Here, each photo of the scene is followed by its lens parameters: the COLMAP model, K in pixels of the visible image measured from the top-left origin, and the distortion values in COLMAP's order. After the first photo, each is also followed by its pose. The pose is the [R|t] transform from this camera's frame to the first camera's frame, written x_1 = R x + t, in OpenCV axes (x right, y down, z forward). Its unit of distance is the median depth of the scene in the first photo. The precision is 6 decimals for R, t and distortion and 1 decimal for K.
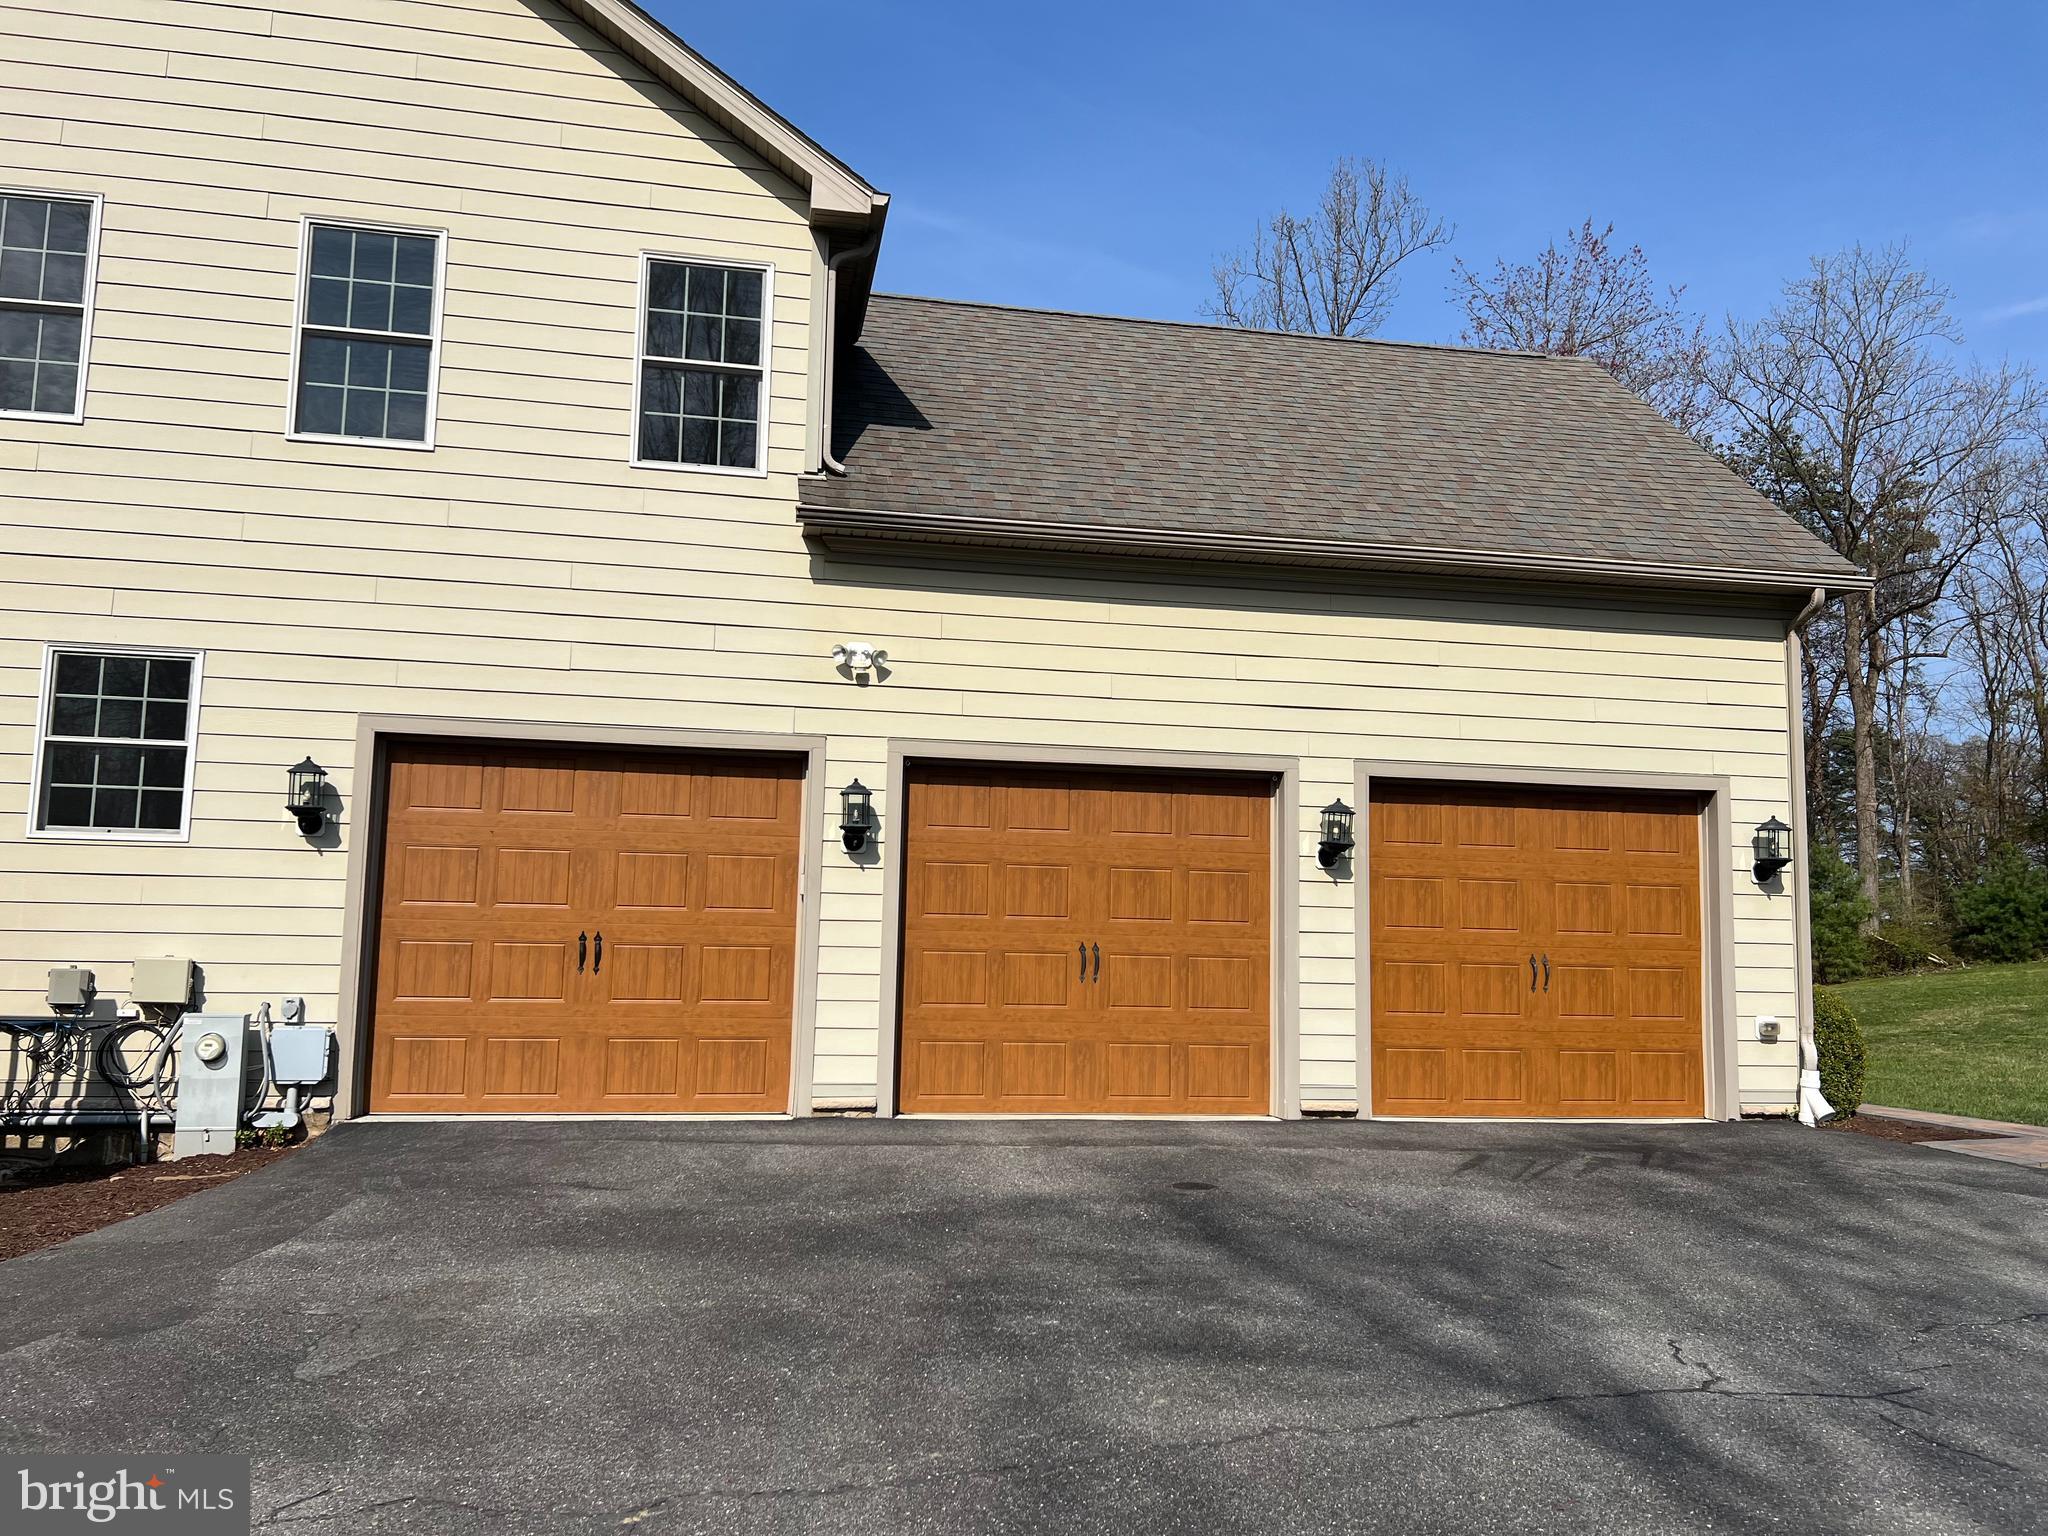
lens RADIAL K [[1284.2, 0, 1023.2], [0, 1284.2, 745.8], [0, 0, 1]] dist [0.007553, -0.001860]
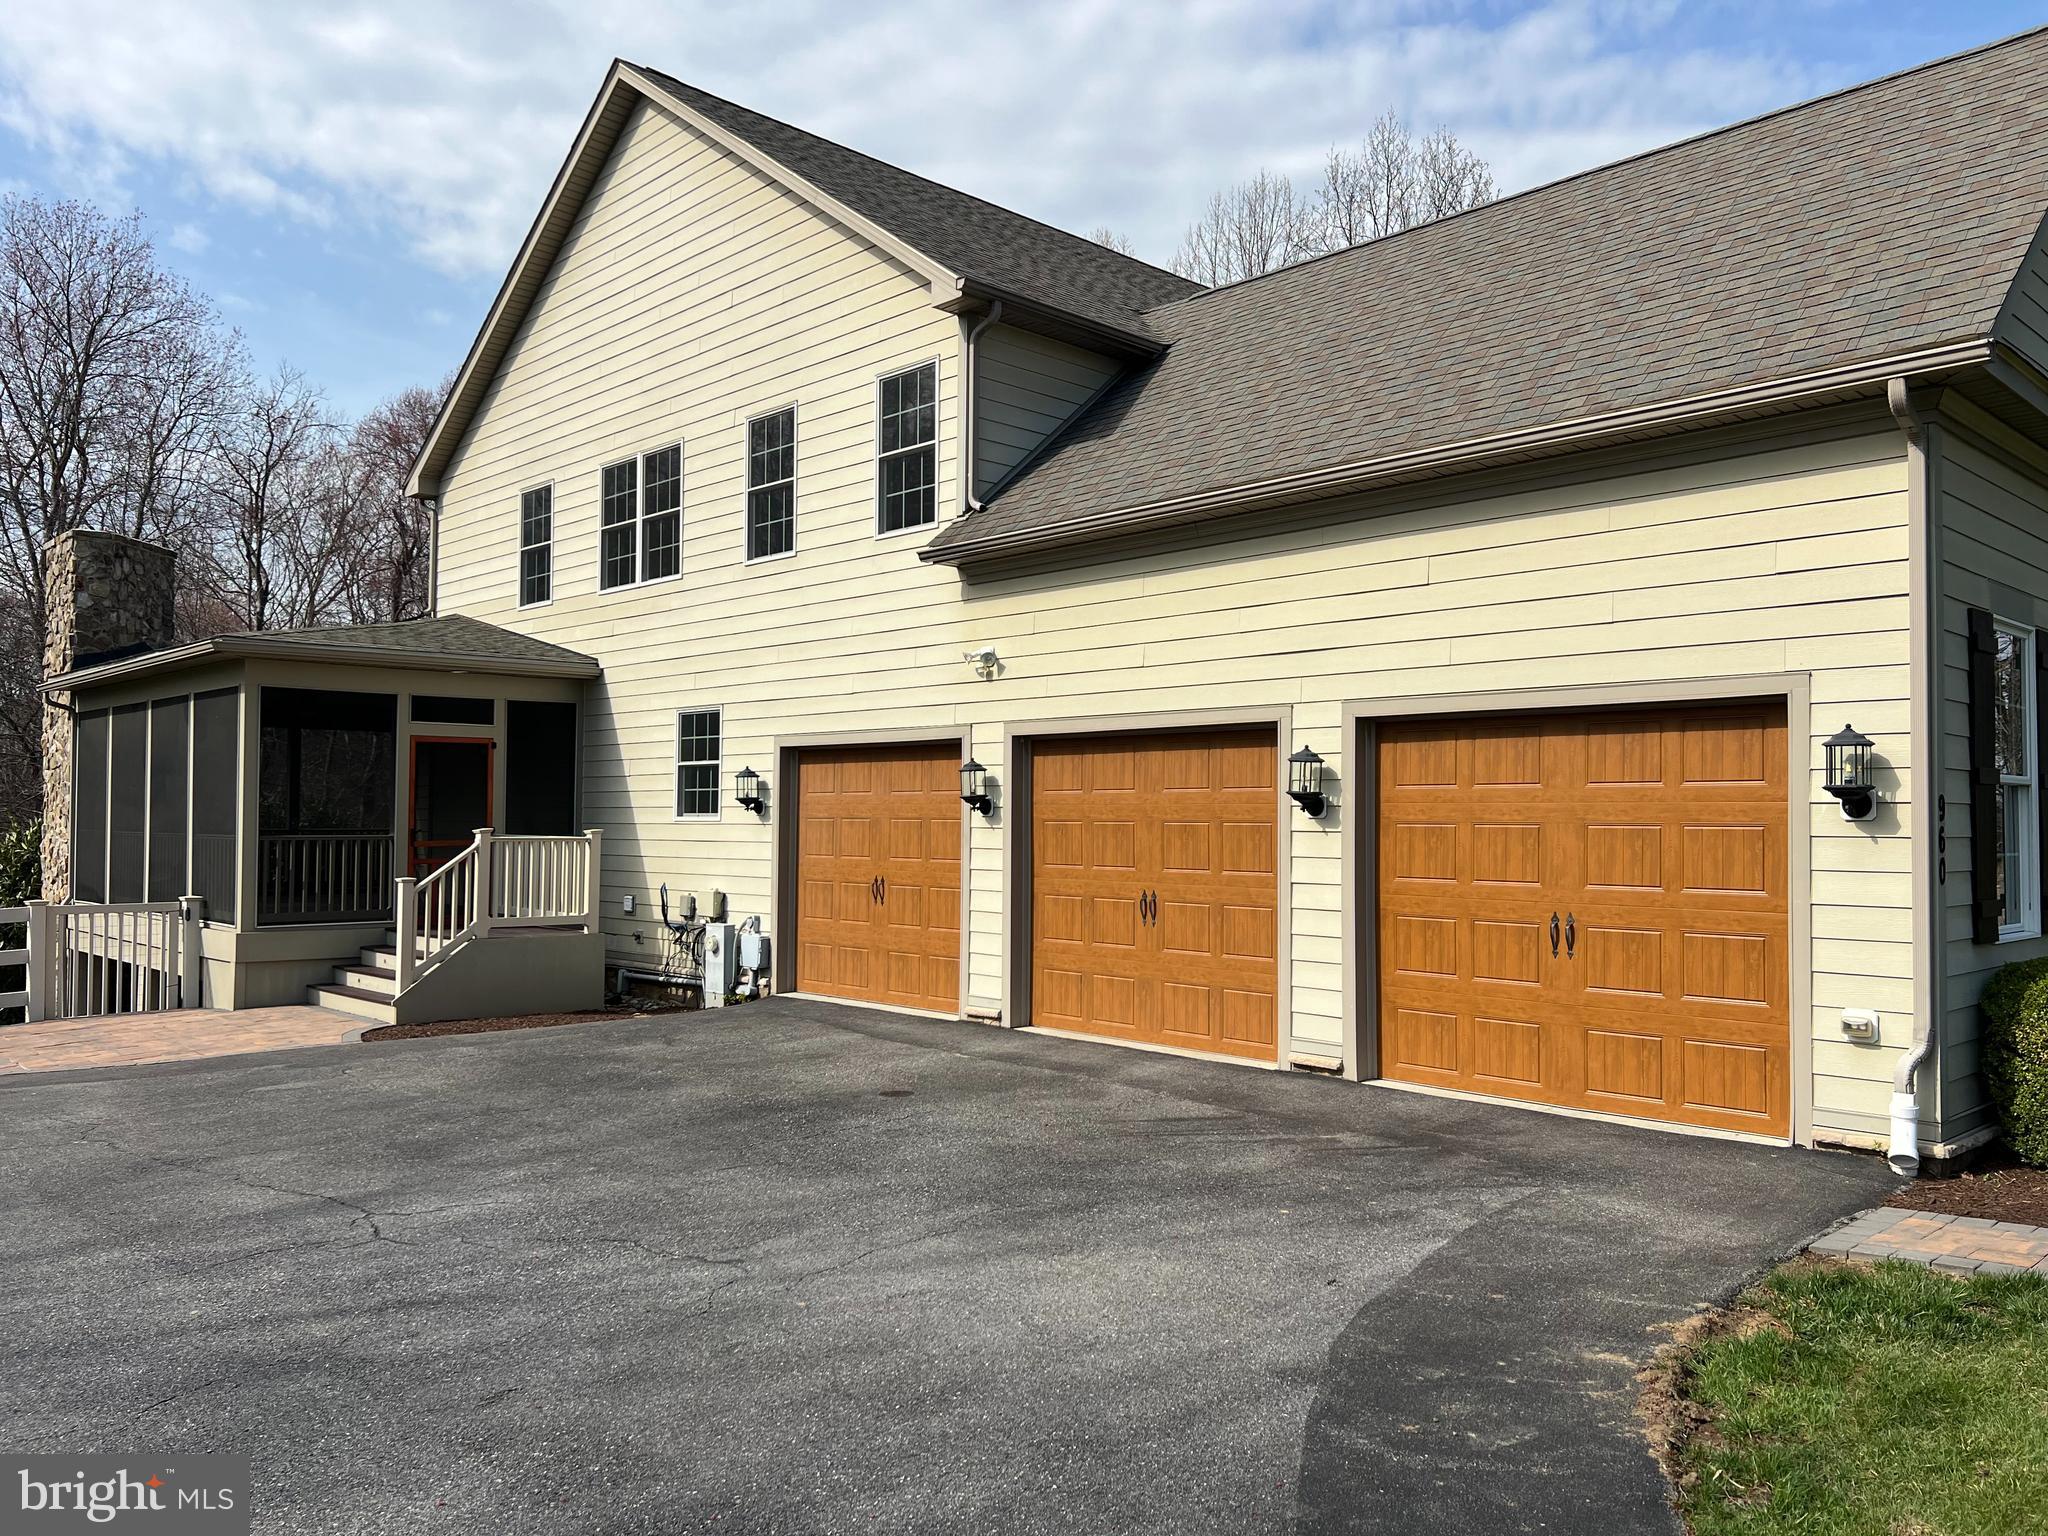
lens RADIAL K [[1528.3, 0, 1024.0], [0, 1528.3, 768.0], [0, 0, 1]] dist [0.085660, -0.135534]
pose [[0.574139, -0.056172, -0.816829, 1.059873], [0.086647, 0.996210, -0.007605, 0.049389], [0.814160, -0.066410, 0.576830, 0.162281]]
